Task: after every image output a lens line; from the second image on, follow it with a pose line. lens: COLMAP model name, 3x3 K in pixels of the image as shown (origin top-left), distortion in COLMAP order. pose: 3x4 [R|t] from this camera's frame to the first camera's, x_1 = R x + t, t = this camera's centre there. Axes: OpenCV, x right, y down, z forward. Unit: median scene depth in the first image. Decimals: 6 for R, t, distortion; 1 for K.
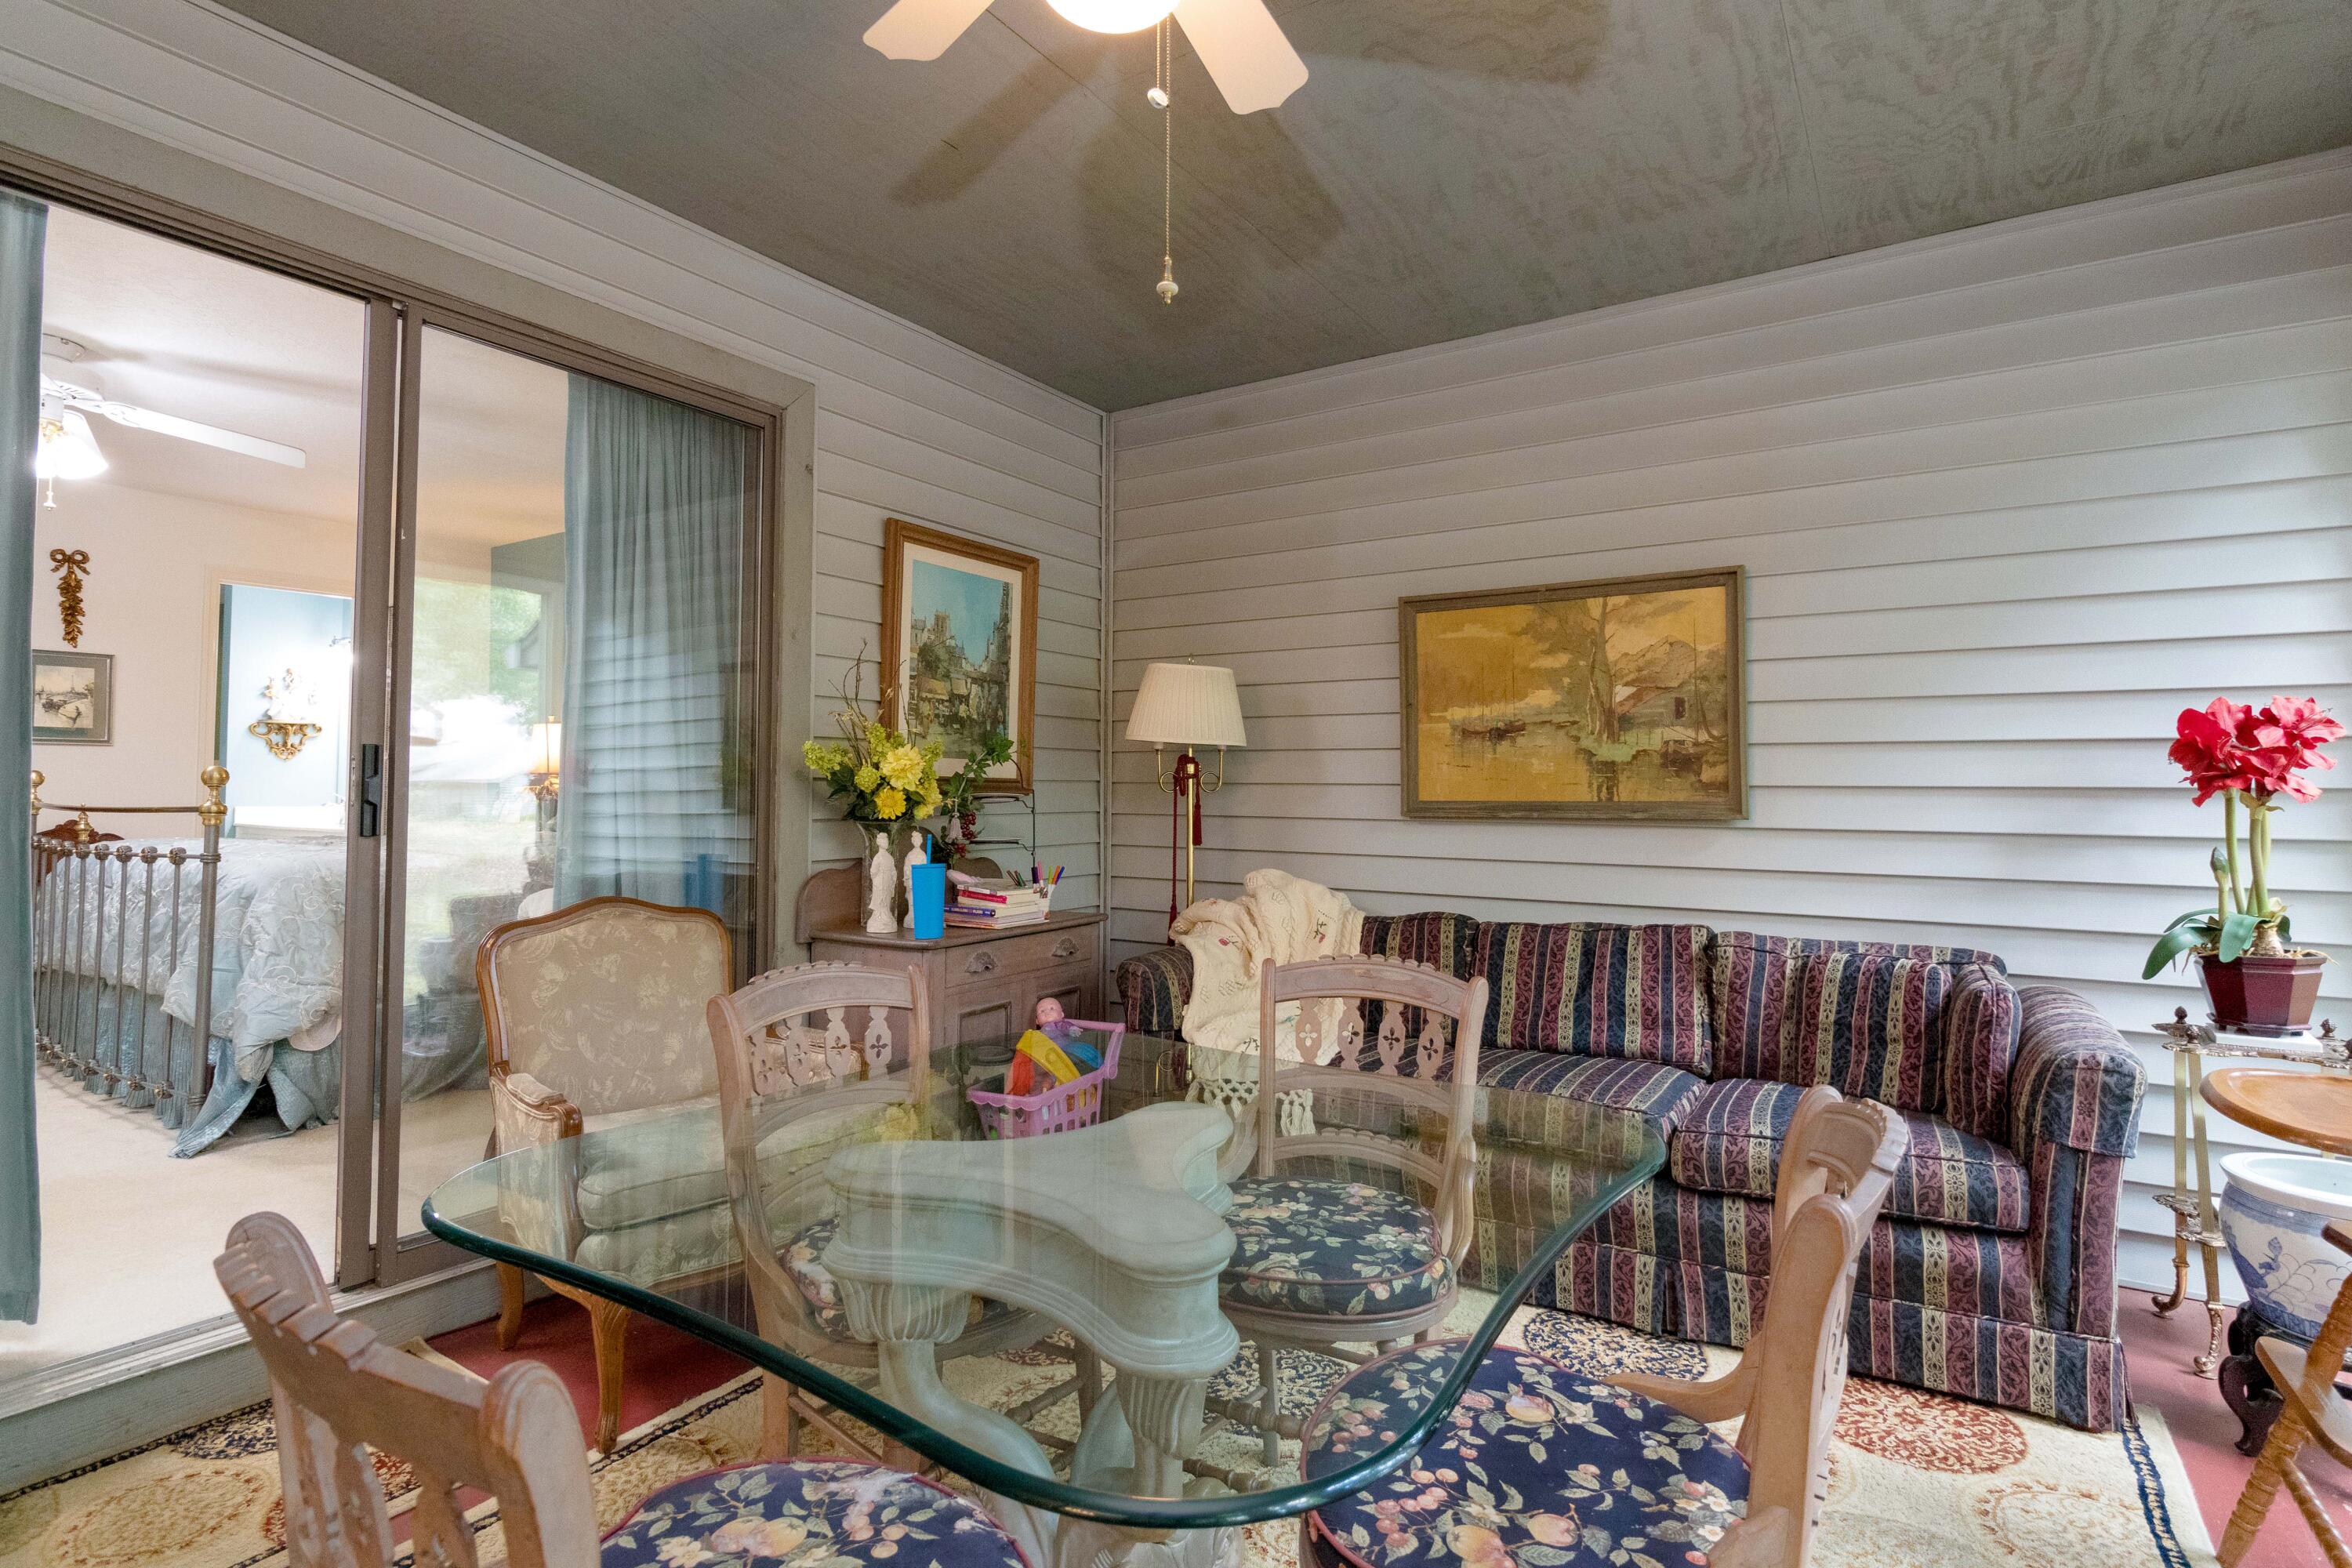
lens RADIAL K [[1160.5, 0, 1183.5], [0, 1160.5, 757.0], [0, 0, 1]] dist [-0.002872, -0.003497]
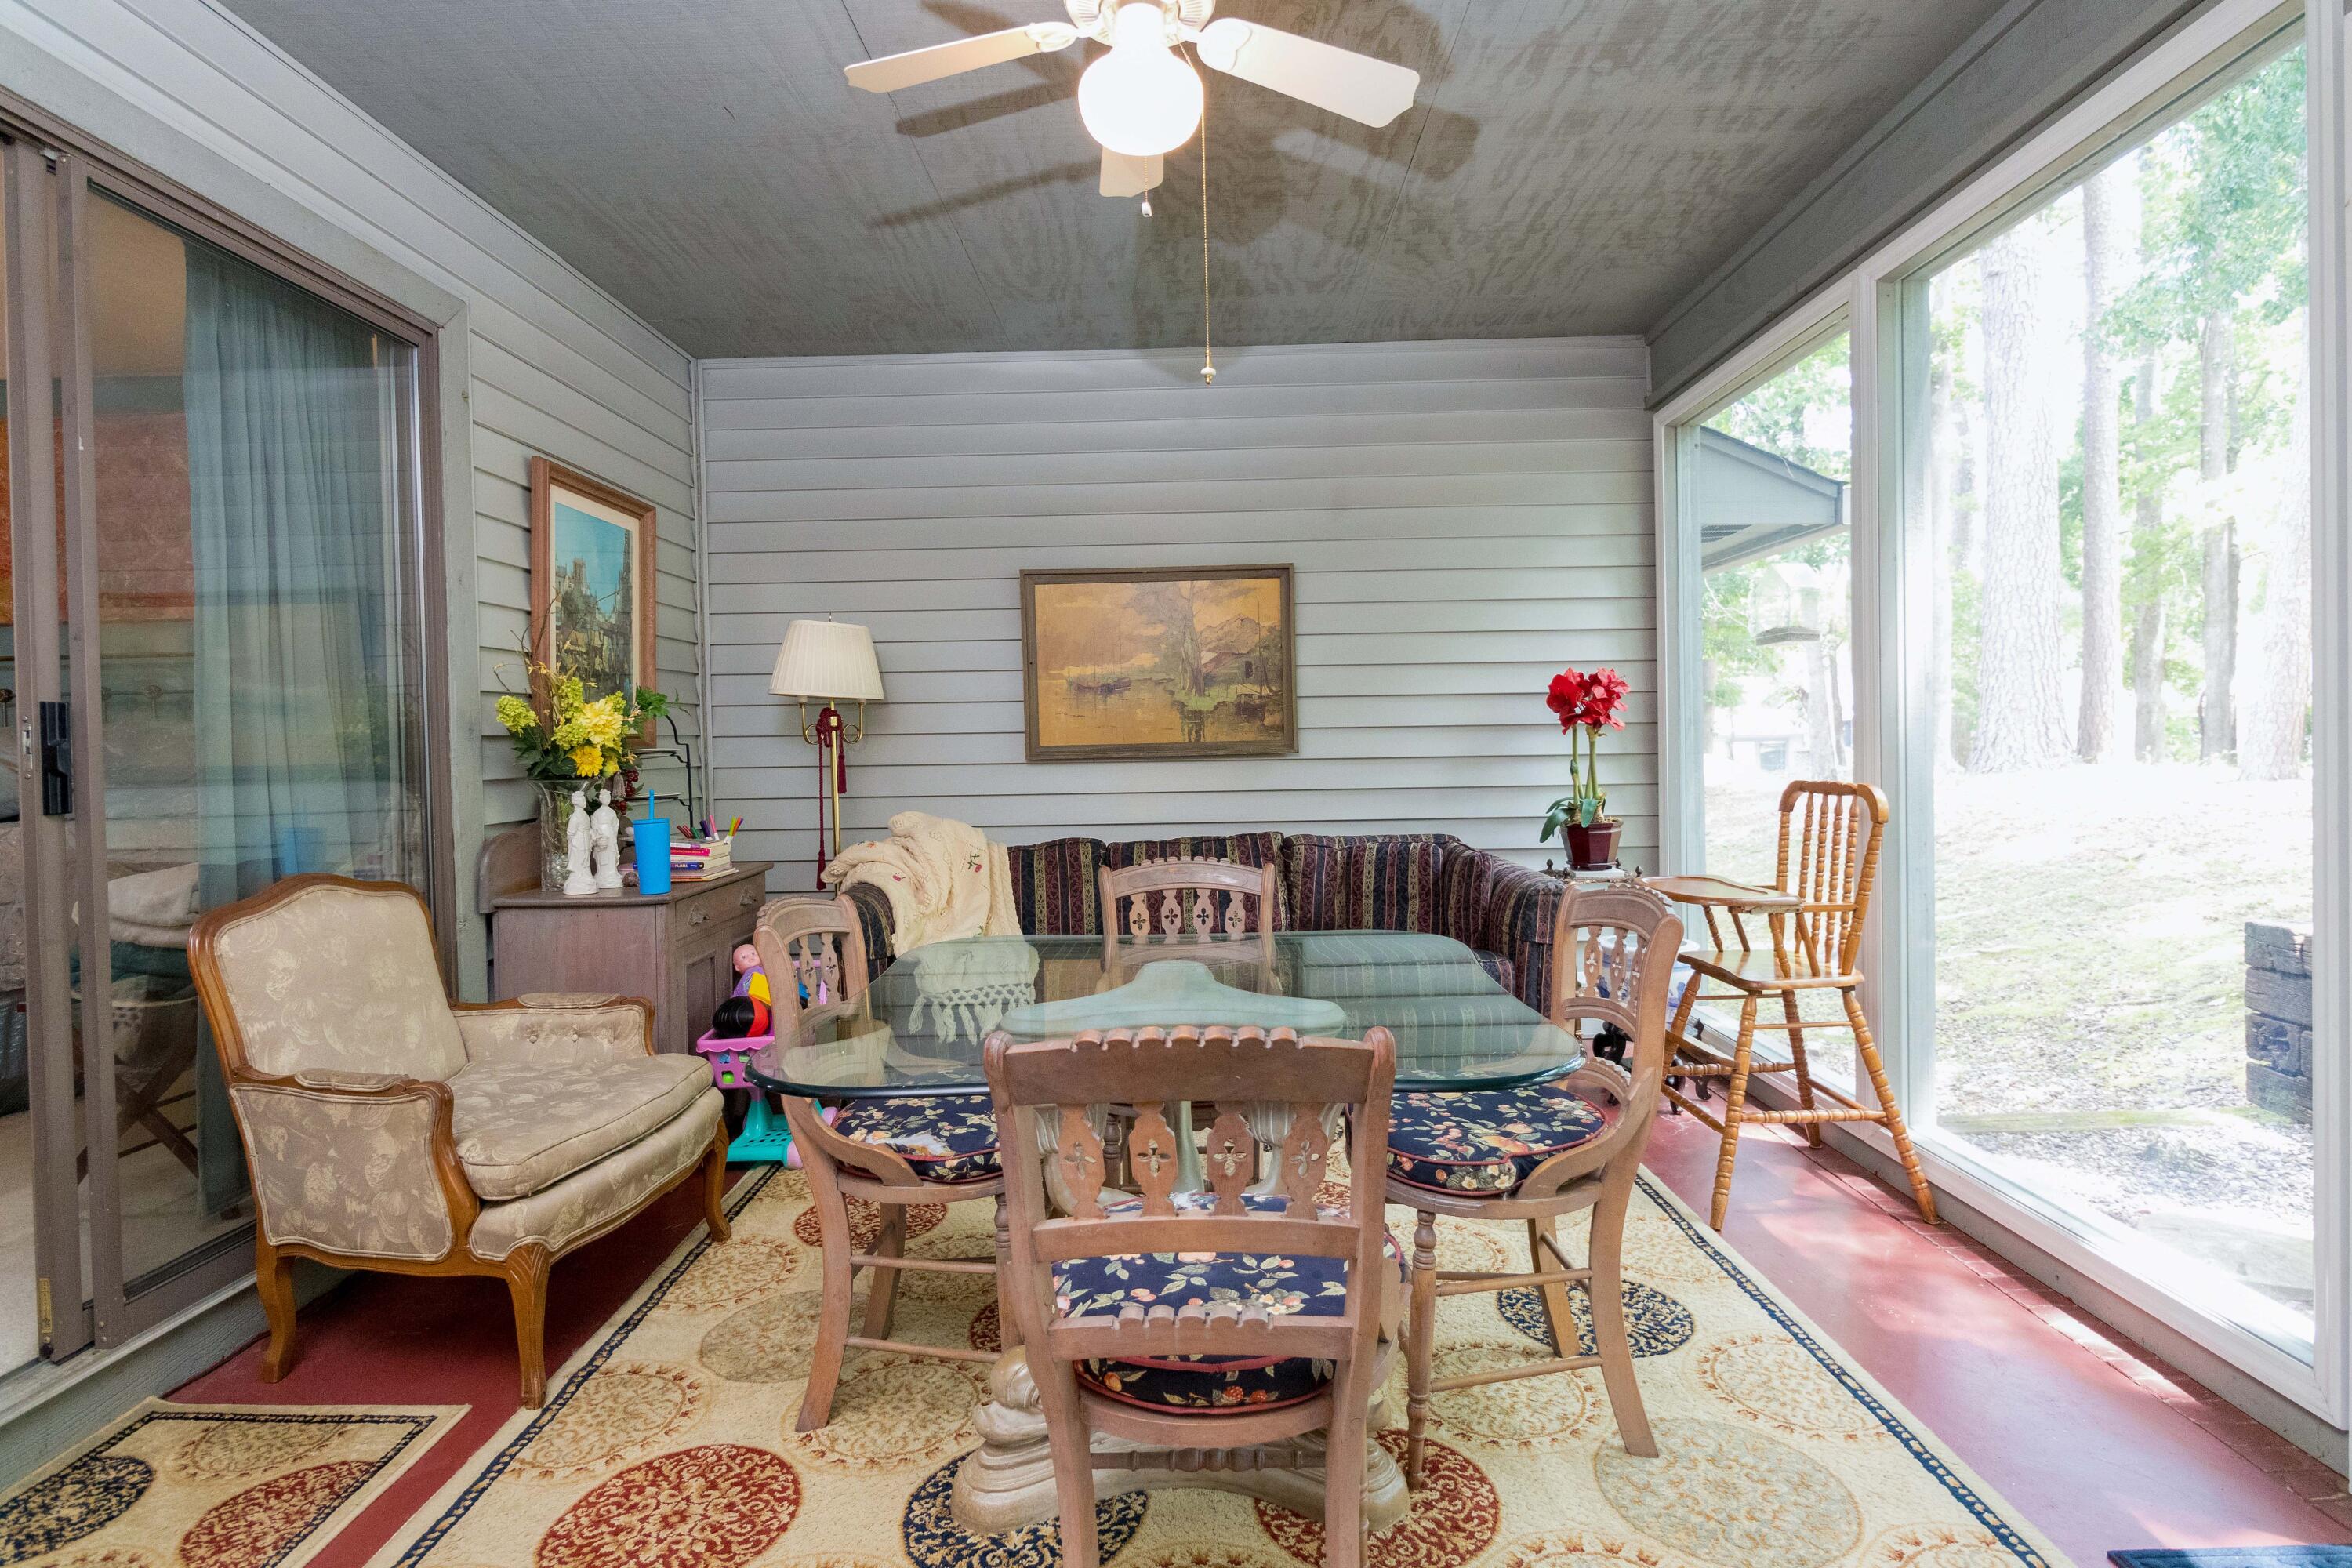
lens RADIAL K [[1160.5, 0, 1183.5], [0, 1160.5, 757.0], [0, 0, 1]] dist [-0.002872, -0.003497]
pose [[0.848701, -0.029500, 0.528050, -0.340553], [0.008237, 0.999059, 0.042576, 0.000220], [-0.528809, -0.031785, 0.848146, -0.079327]]
